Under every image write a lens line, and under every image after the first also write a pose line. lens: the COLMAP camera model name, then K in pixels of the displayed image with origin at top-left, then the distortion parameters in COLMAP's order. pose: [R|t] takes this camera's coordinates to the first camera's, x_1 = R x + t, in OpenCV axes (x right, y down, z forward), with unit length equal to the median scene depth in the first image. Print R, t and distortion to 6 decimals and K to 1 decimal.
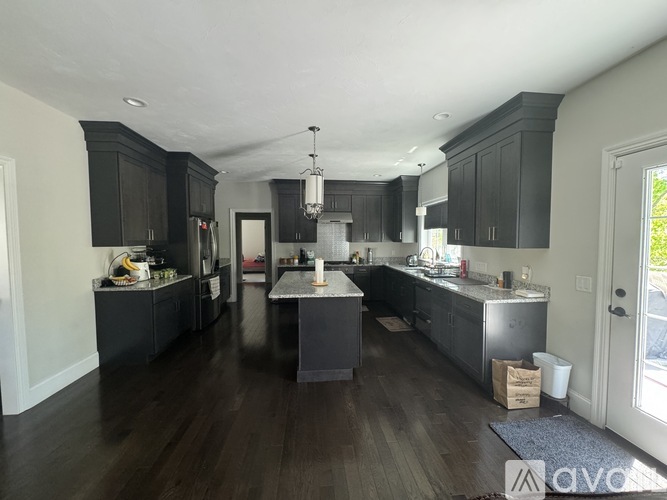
lens RADIAL K [[266.2, 0, 335.5], [0, 266.2, 251.8], [0, 0, 1]] dist [-0.003278, -0.000617]
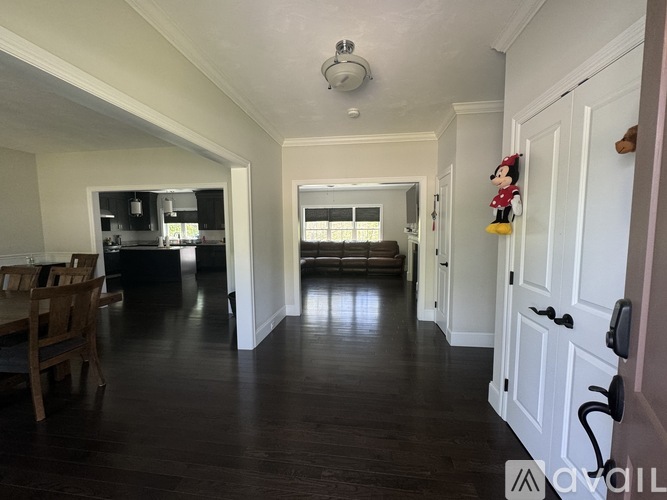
lens RADIAL K [[266.2, 0, 334.8], [0, 266.2, 250.7], [0, 0, 1]] dist [-0.003278, -0.000617]
pose [[0.239191, -0.080805, 0.967604, -2.073973], [0.054078, 0.996093, 0.069816, 0.076339], [-0.969466, 0.035626, 0.242626, -1.021129]]
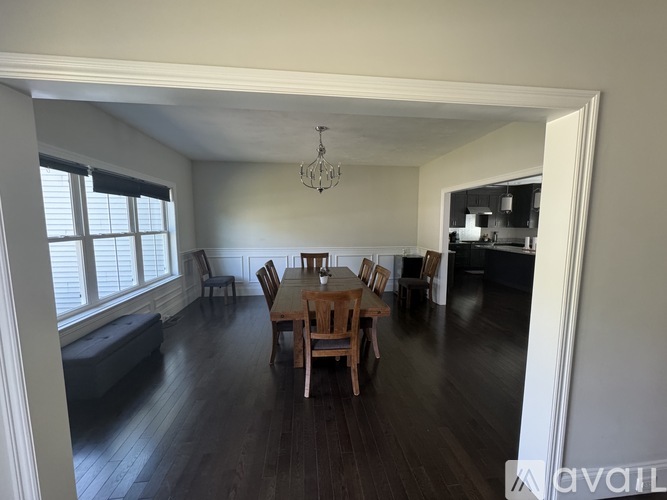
lens RADIAL K [[266.2, 0, 335.1], [0, 266.2, 251.6], [0, 0, 1]] dist [-0.003278, -0.000617]
pose [[0.999706, 0.002740, 0.024093, -1.540755], [-0.004220, 0.998092, 0.061597, 0.017841], [-0.023878, -0.061681, 0.997810, -0.889251]]
